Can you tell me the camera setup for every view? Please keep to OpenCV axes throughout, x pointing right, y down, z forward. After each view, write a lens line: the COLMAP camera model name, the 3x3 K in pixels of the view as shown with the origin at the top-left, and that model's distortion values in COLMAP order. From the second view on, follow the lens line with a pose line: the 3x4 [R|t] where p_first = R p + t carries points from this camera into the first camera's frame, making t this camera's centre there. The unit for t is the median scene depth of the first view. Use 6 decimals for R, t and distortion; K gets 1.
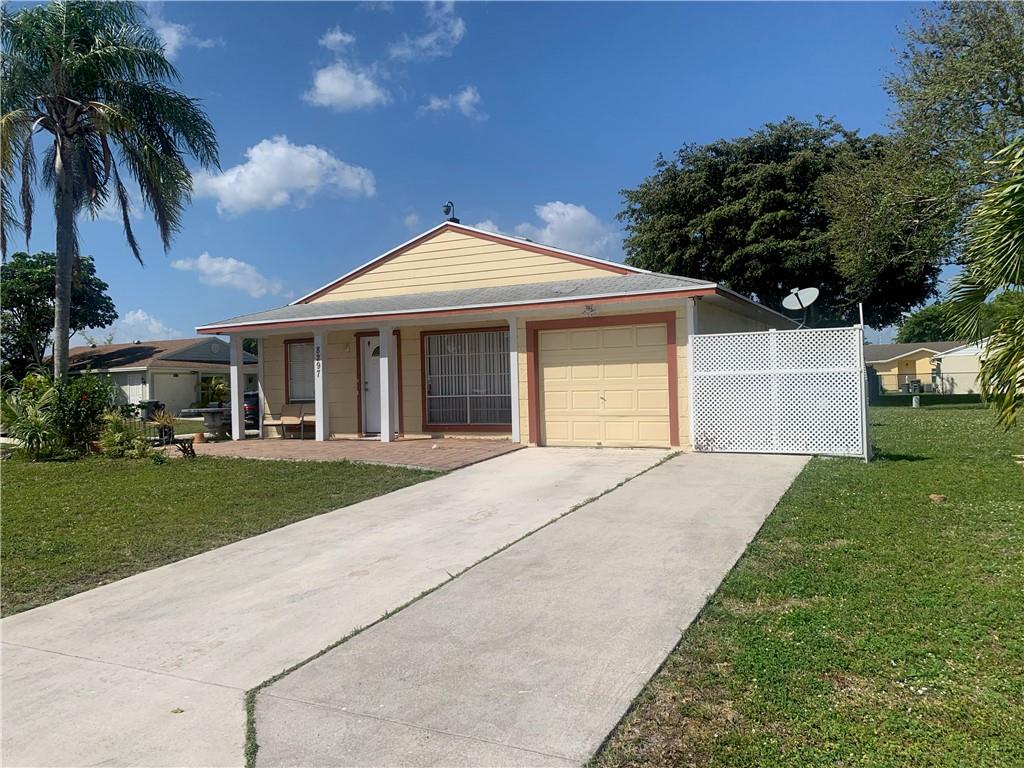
lens RADIAL K [[795.7, 0, 511.3], [0, 795.7, 384.8], [0, 0, 1]] dist [0.028729, -0.008632]
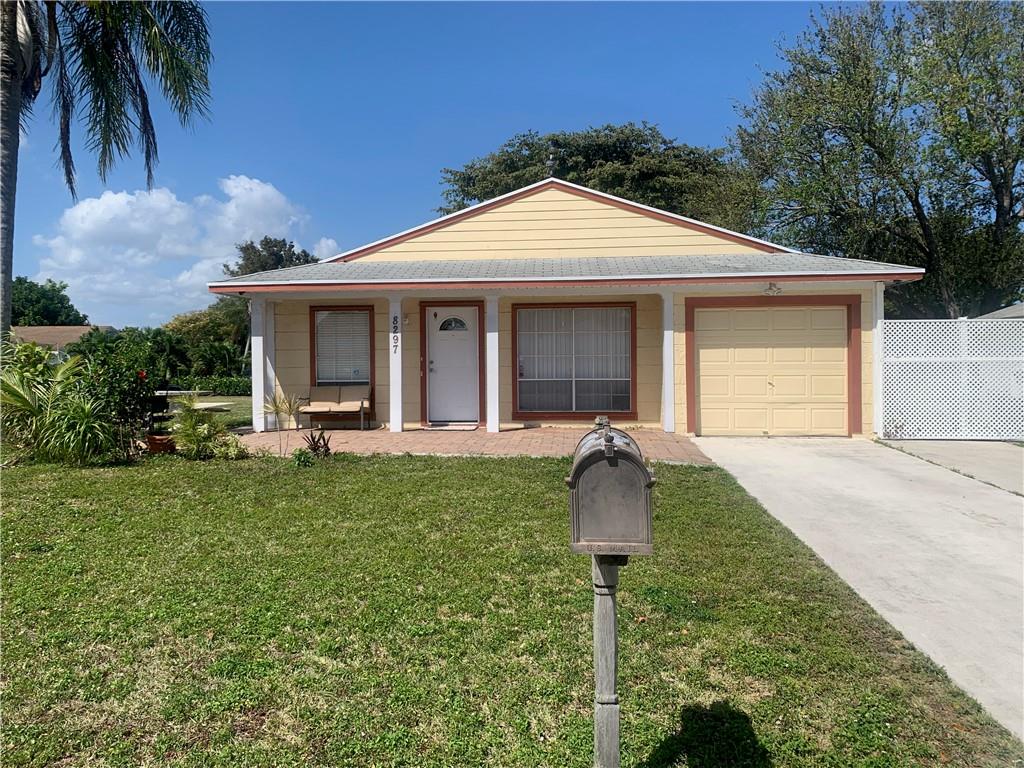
lens RADIAL K [[795.7, 0, 511.6], [0, 795.7, 382.7], [0, 0, 1]] dist [0.028729, -0.008632]
pose [[0.927020, 0.013084, 0.374784, -0.498646], [-0.018079, 0.999788, 0.009816, 0.011610], [-0.374576, -0.015876, 0.927060, 0.231870]]
